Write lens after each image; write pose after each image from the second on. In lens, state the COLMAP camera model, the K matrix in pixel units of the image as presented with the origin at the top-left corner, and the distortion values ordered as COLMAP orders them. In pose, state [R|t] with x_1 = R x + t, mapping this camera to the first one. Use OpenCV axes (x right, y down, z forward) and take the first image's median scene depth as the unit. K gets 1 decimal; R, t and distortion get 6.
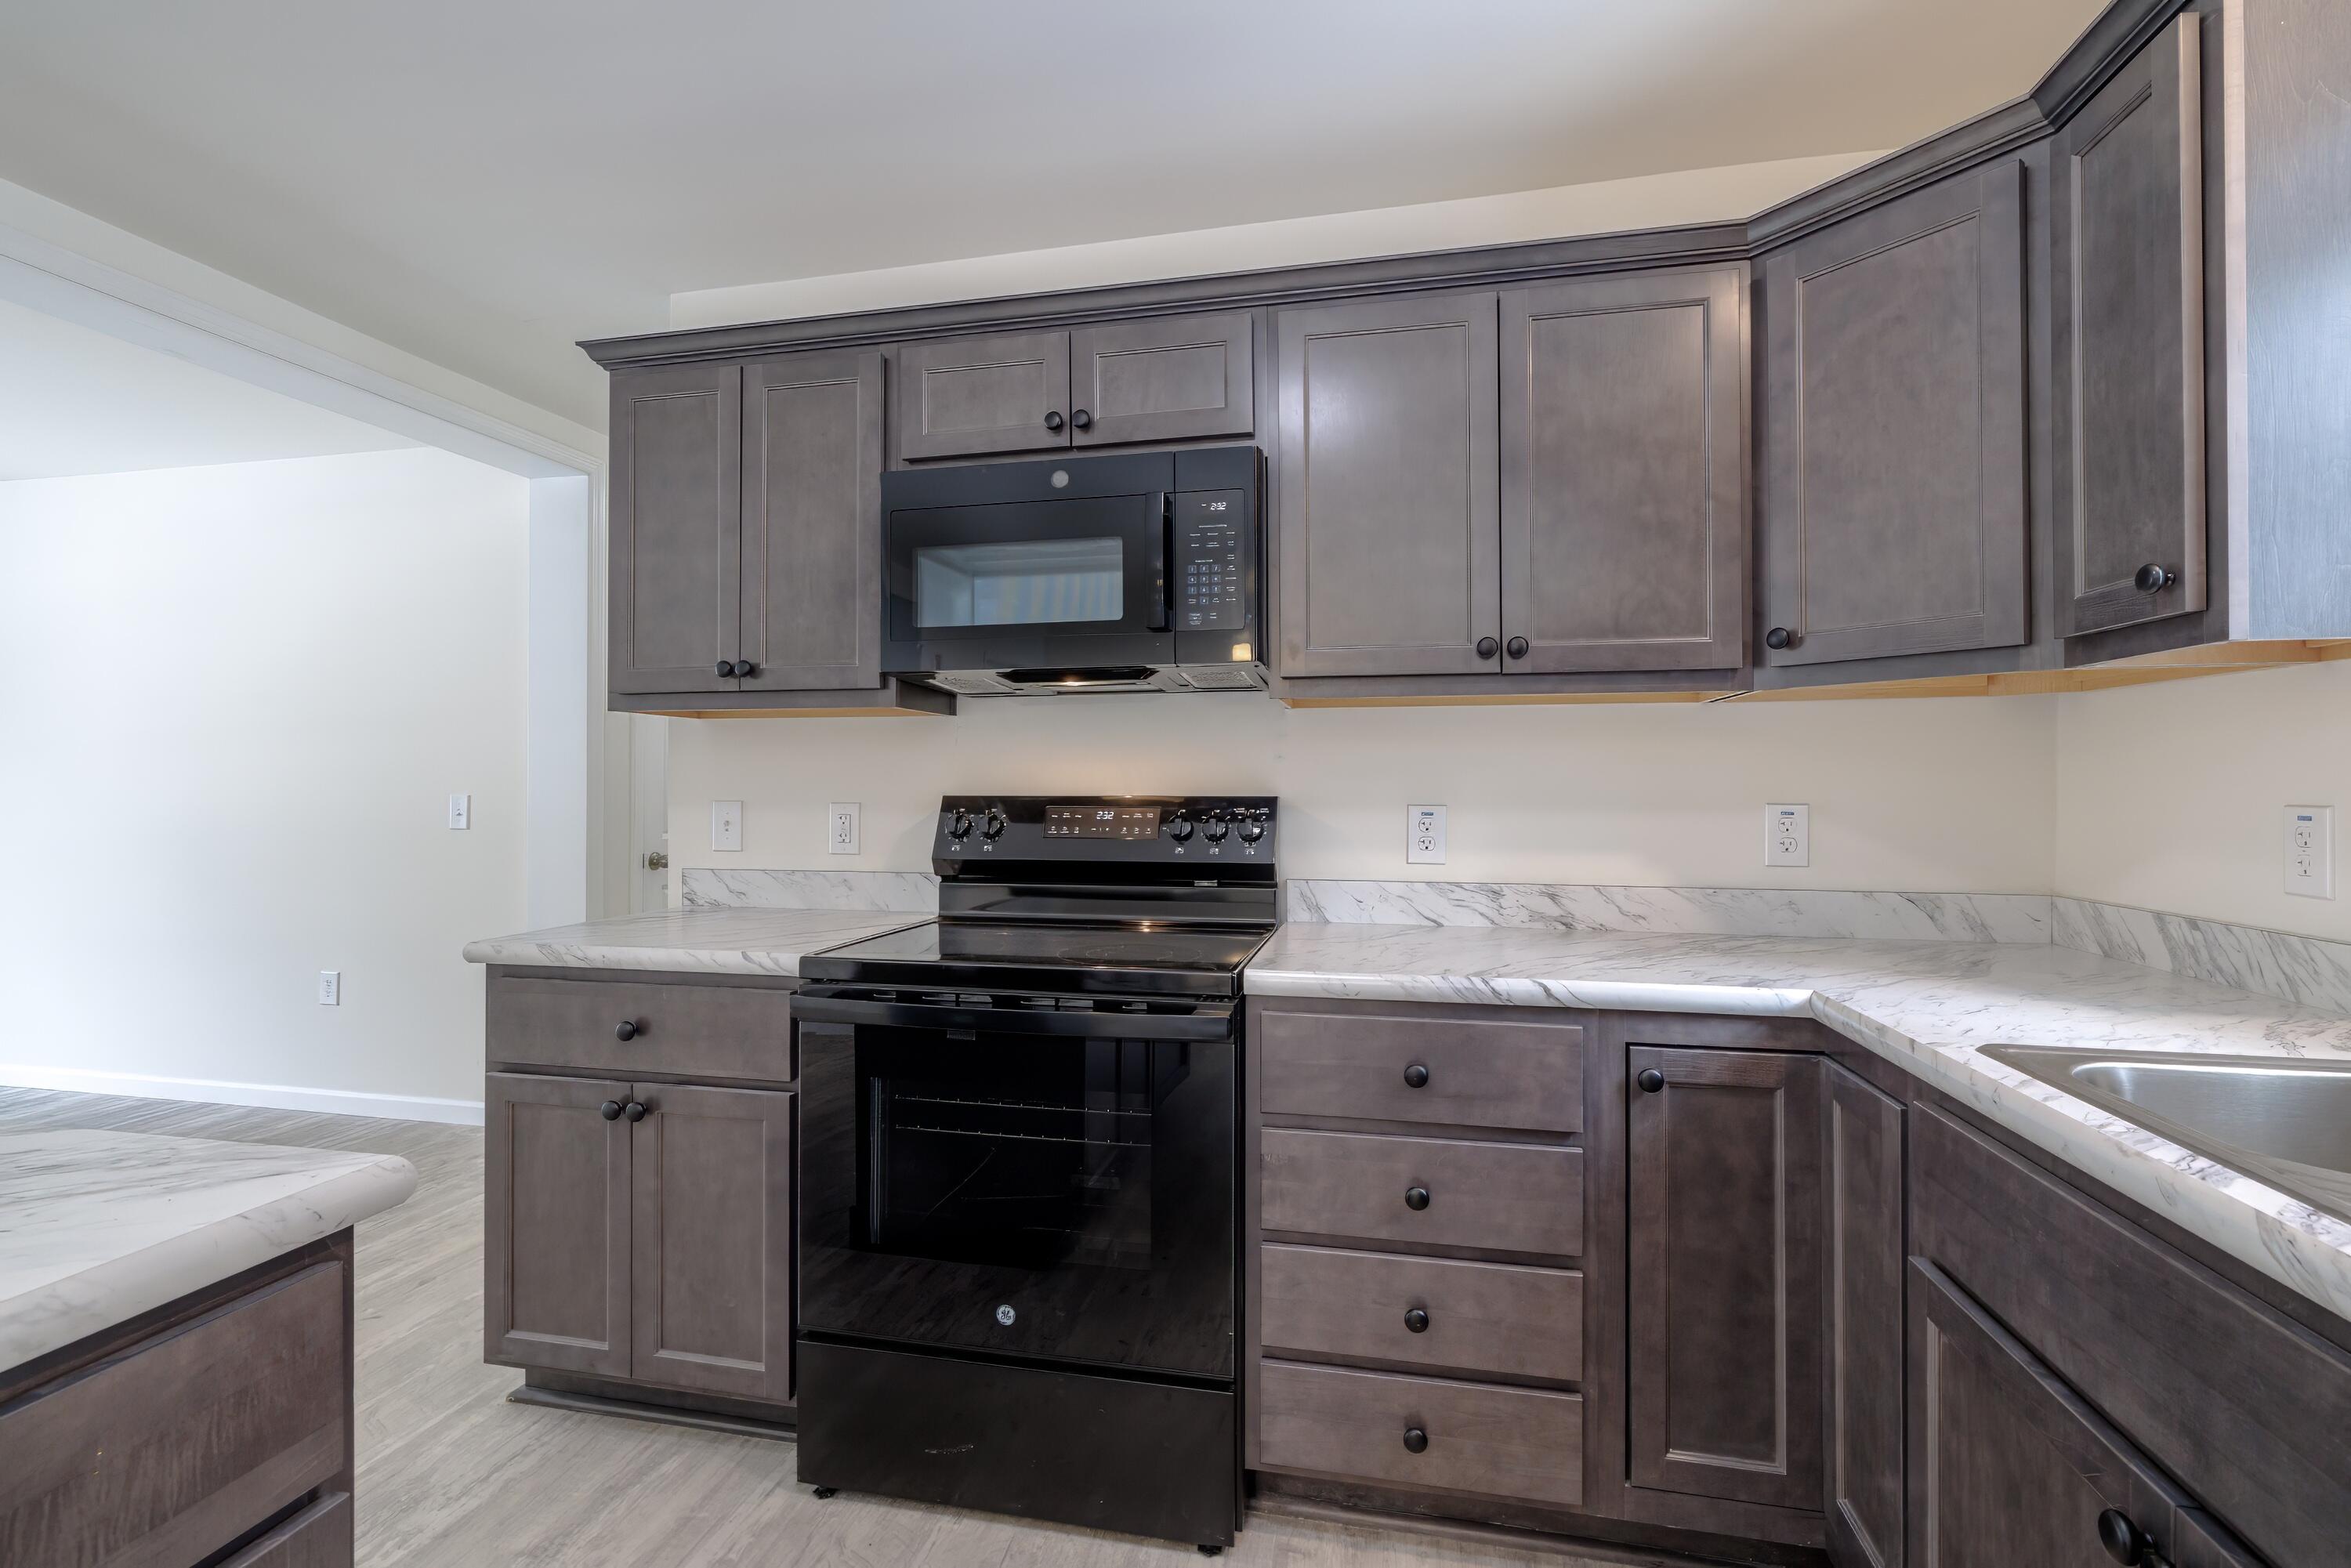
lens RADIAL K [[1076.4, 0, 1178.0], [0, 1076.4, 775.2], [0, 0, 1]] dist [-0.004422, 0.001140]
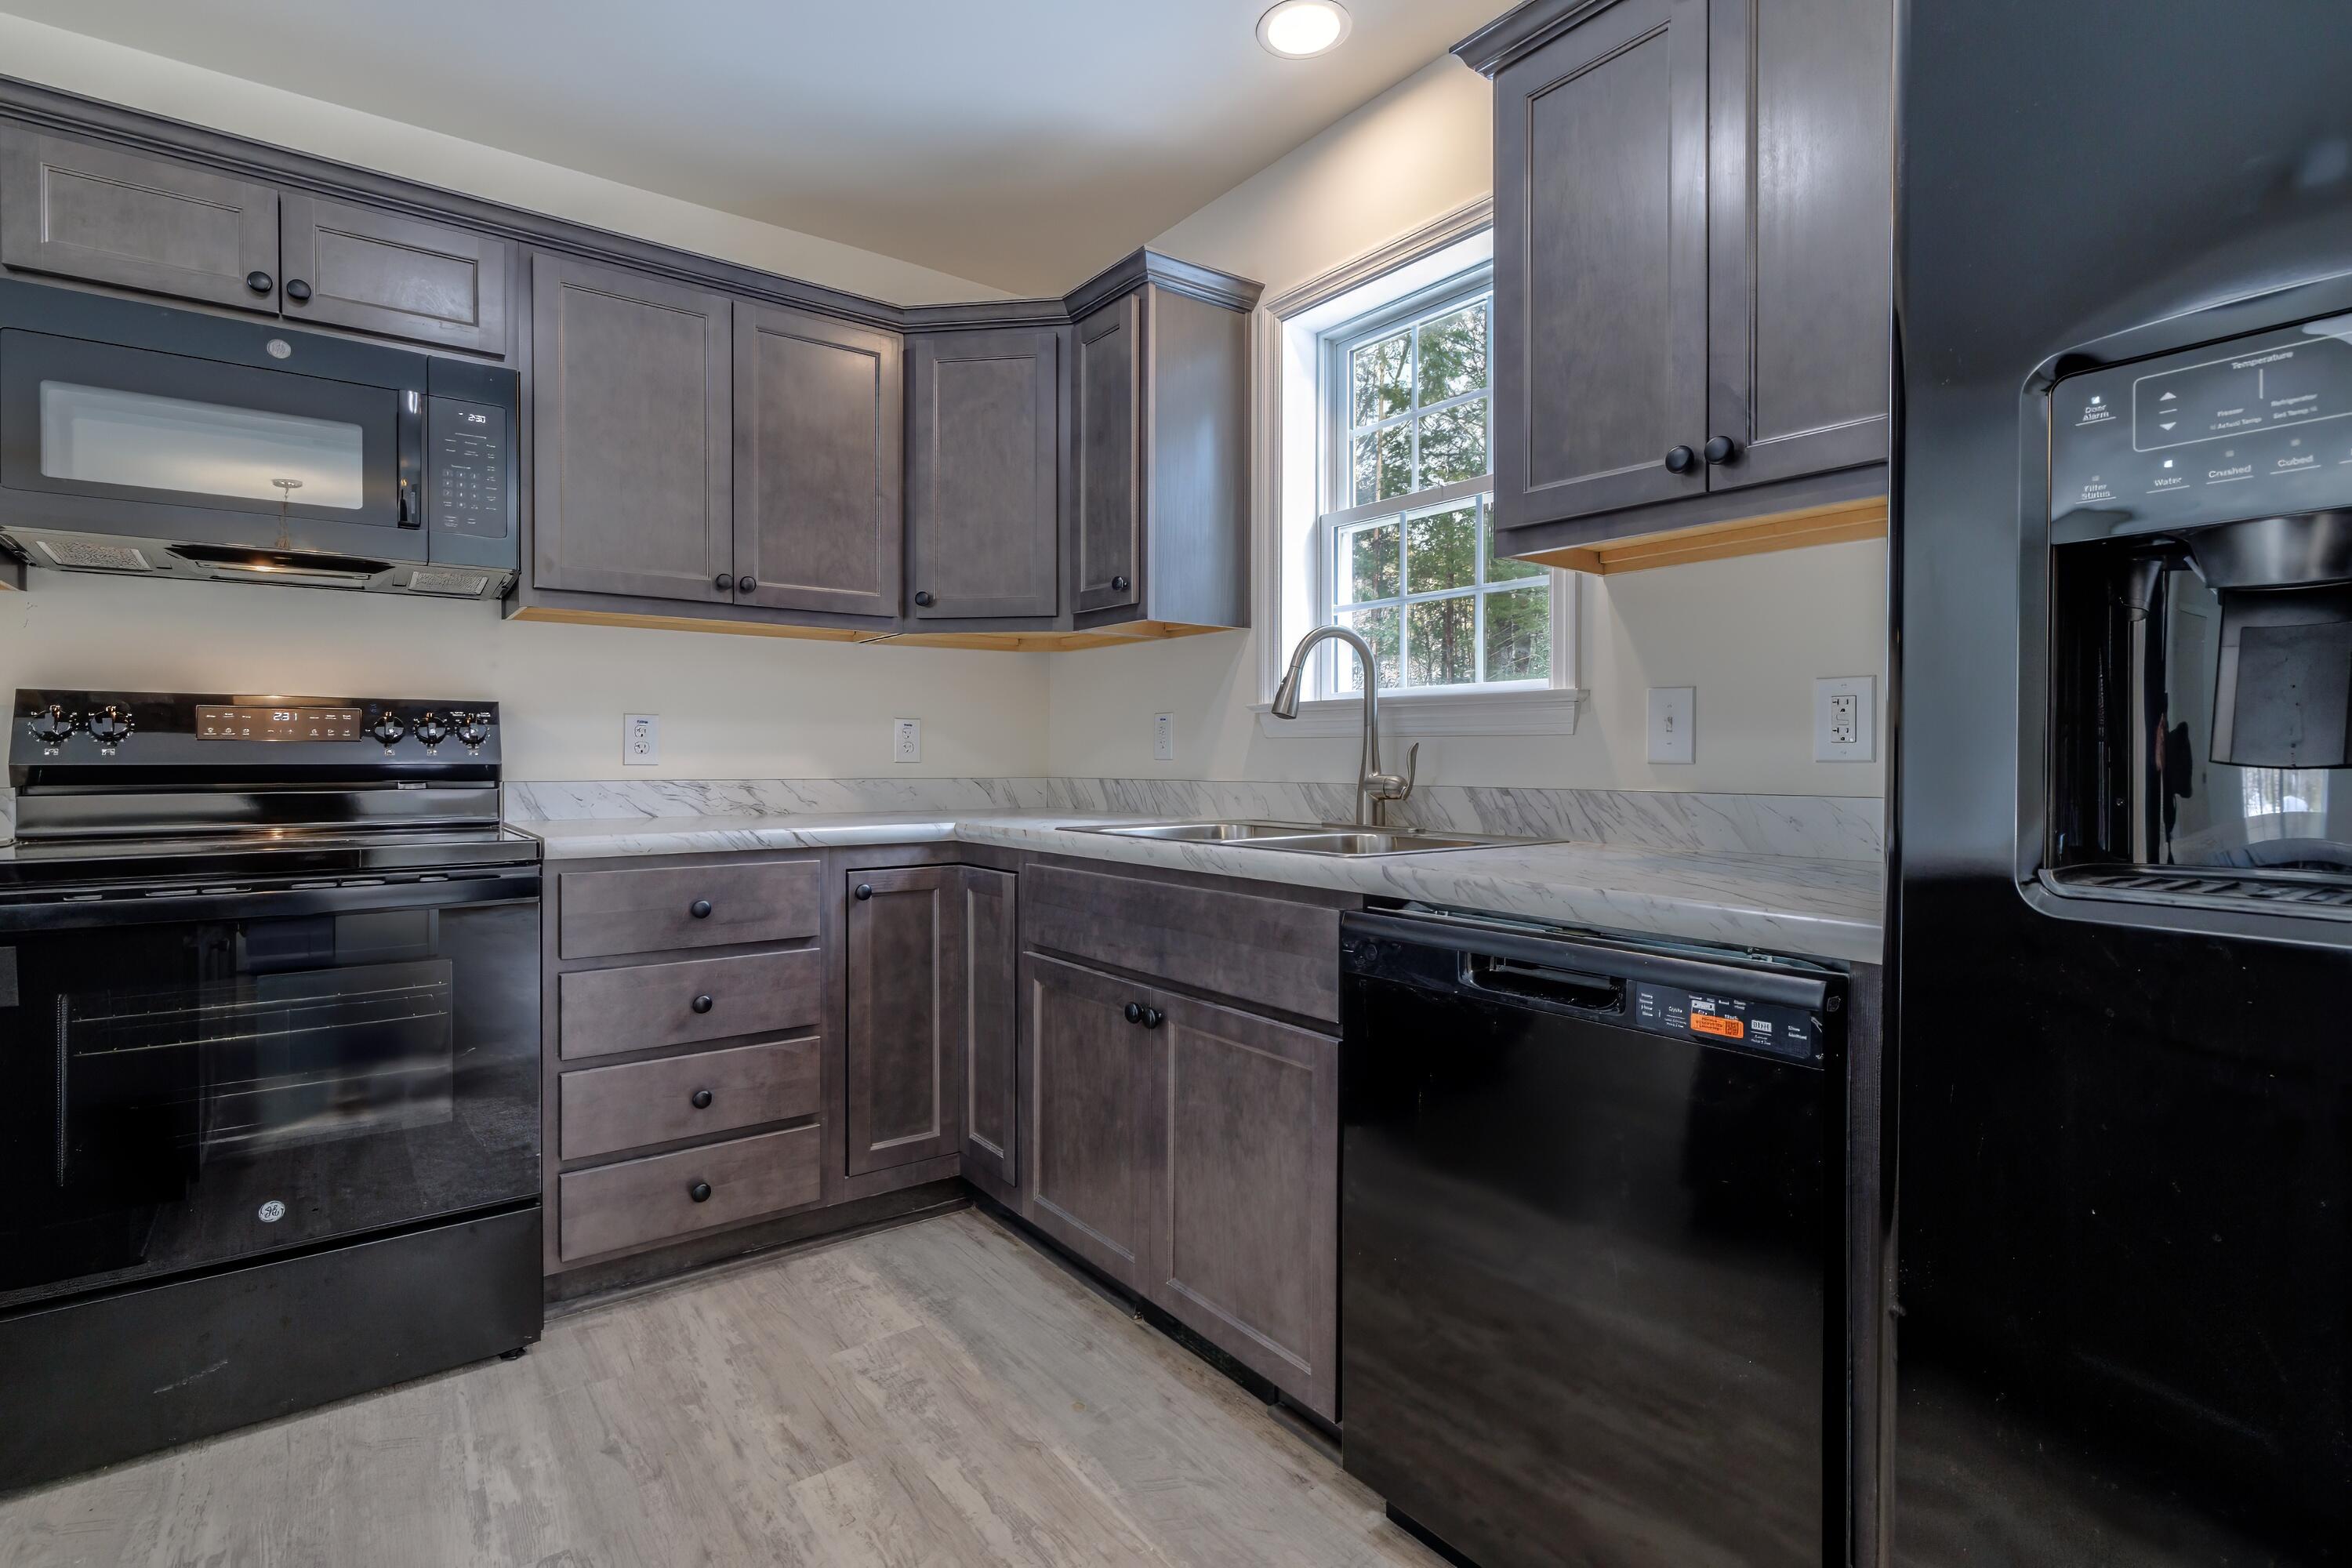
lens RADIAL K [[1076.9, 0, 1168.9], [0, 1076.9, 766.5], [0, 0, 1]] dist [-0.004422, 0.001140]
pose [[0.650792, -0.009992, 0.759190, -0.352592], [-0.006133, 0.999812, 0.018416, 0.075231], [-0.759231, -0.016641, 0.650608, -0.230686]]
